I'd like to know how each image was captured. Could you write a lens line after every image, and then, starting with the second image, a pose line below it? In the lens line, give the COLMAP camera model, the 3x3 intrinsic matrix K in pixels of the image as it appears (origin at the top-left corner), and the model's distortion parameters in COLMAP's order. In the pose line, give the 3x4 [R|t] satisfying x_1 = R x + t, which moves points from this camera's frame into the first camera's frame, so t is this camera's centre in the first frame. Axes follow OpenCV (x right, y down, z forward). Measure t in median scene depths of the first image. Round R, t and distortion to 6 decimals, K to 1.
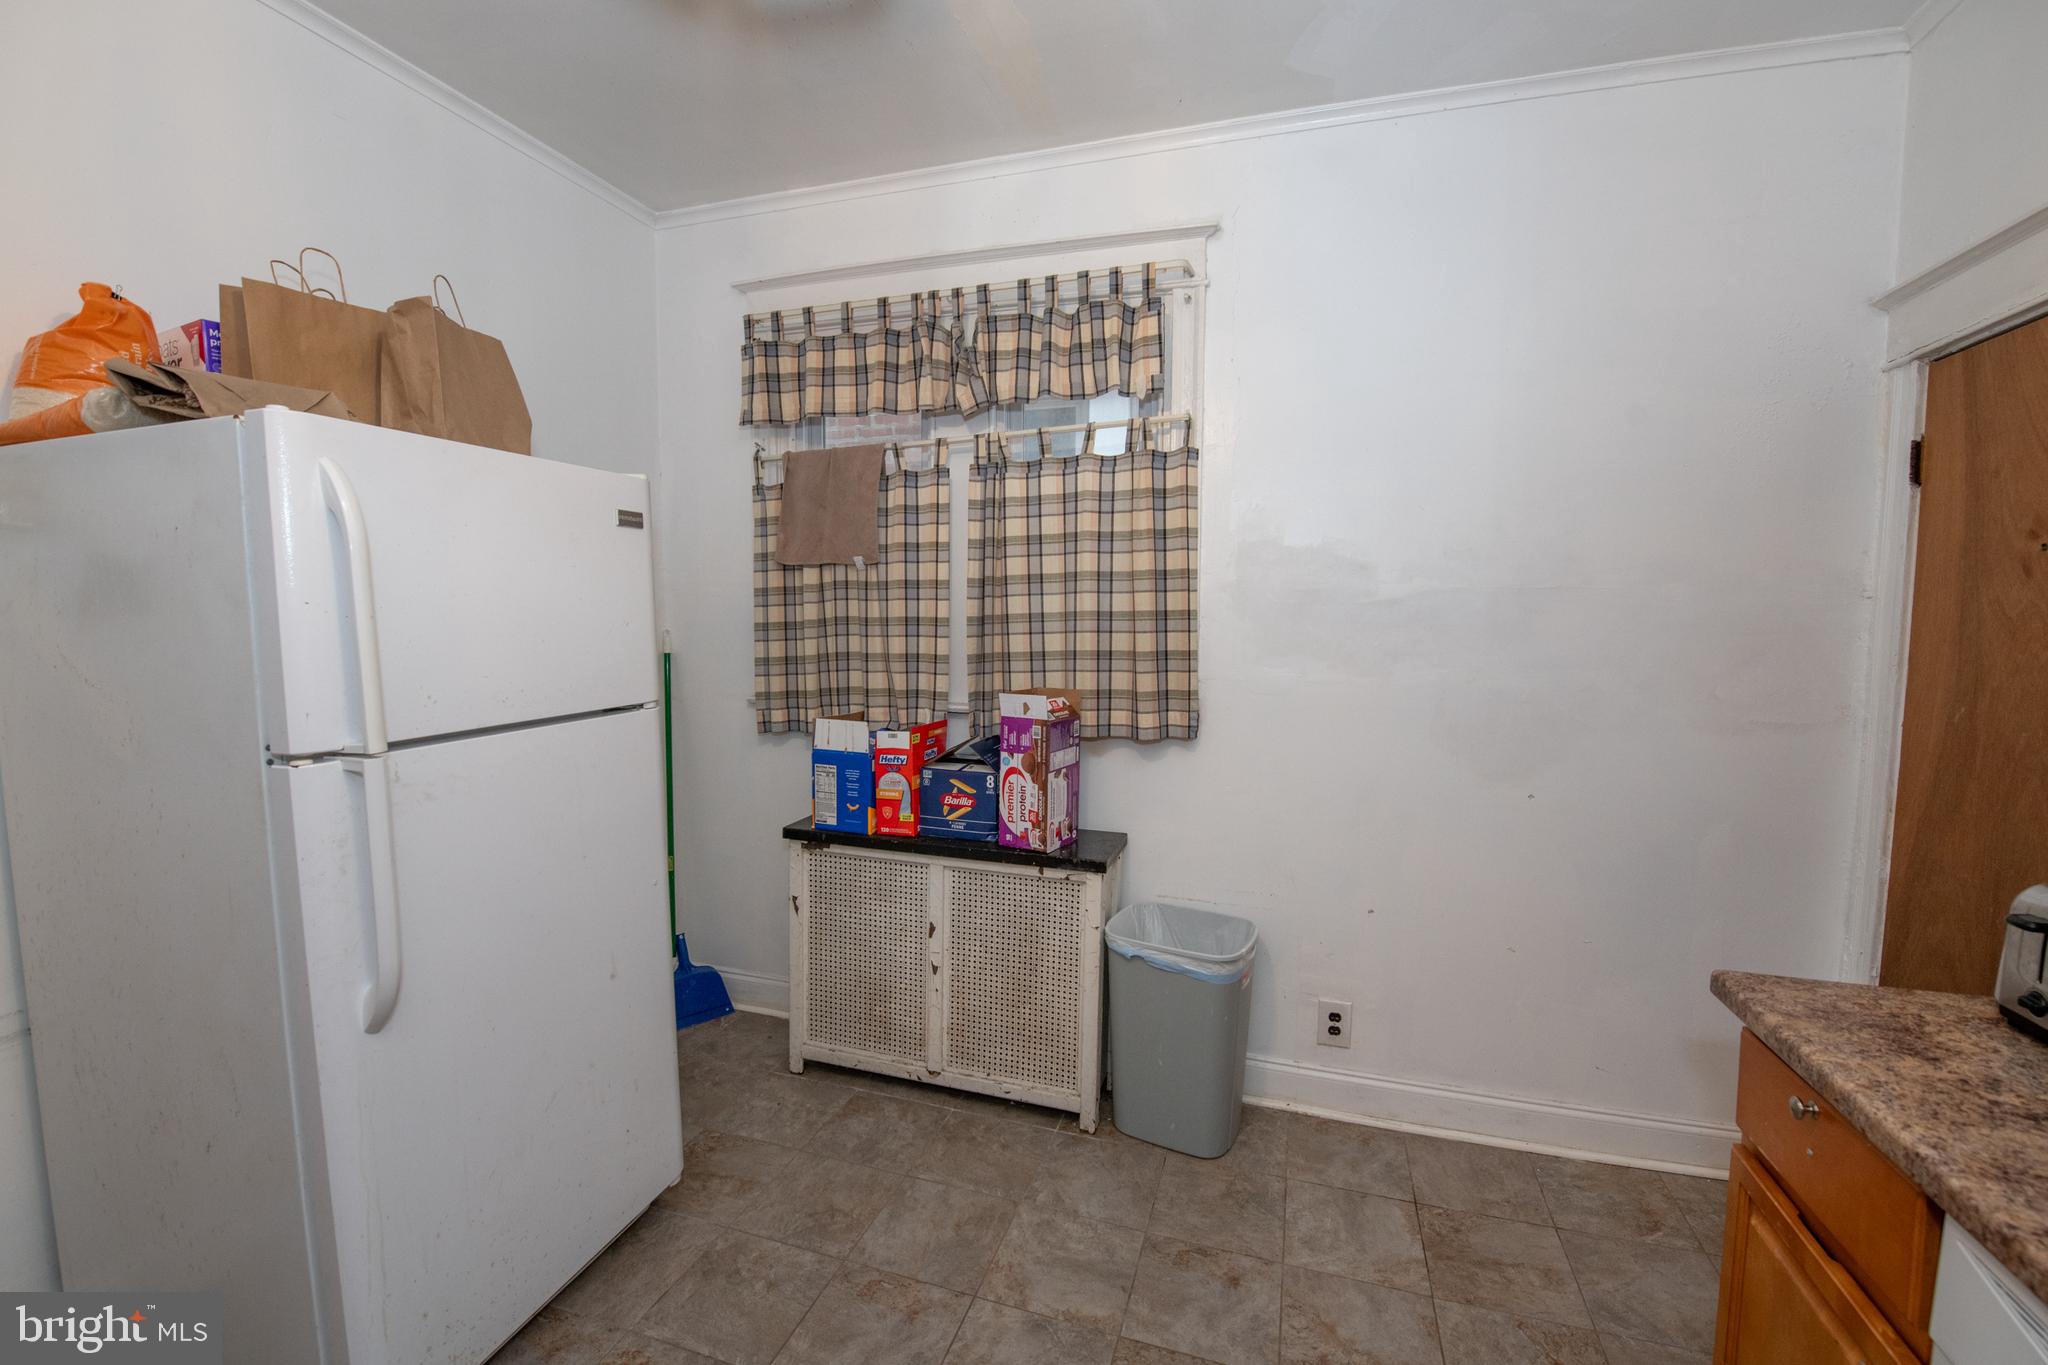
lens RADIAL K [[858.6, 0, 1019.3], [0, 858.6, 667.5], [0, 0, 1]] dist [-0.009339, -0.000936]
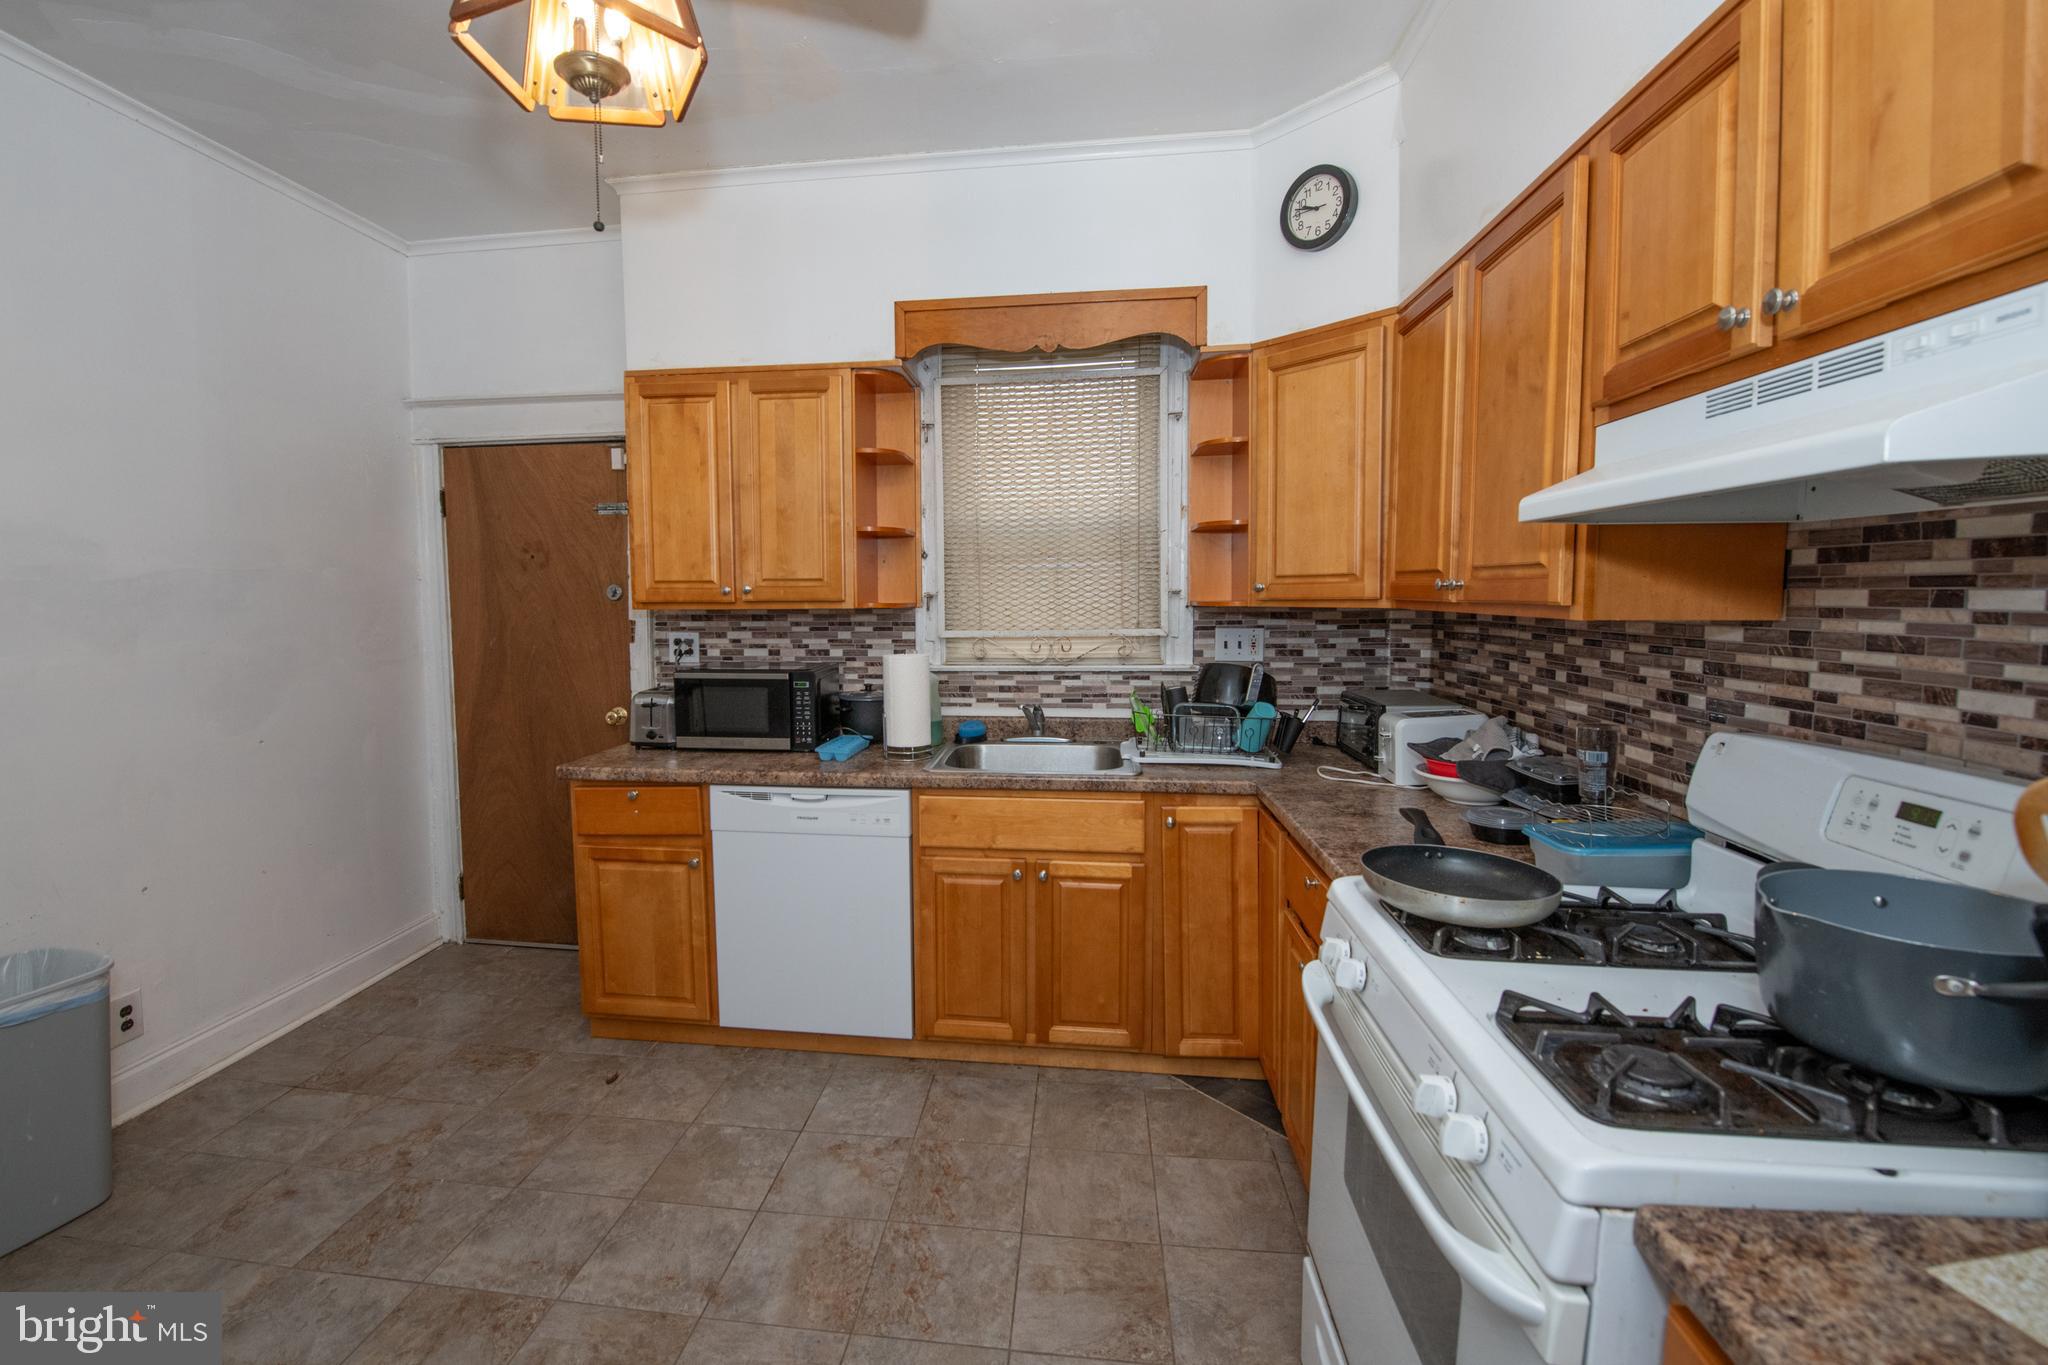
lens RADIAL K [[890.7, 0, 973.4], [0, 890.7, 642.8], [0, 0, 1]] dist [-0.019497, -0.000873]
pose [[-0.179328, -0.058104, 0.982072, -0.949624], [0.067979, 0.995136, 0.071290, -0.010071], [-0.981438, 0.079544, -0.174506, 0.264066]]
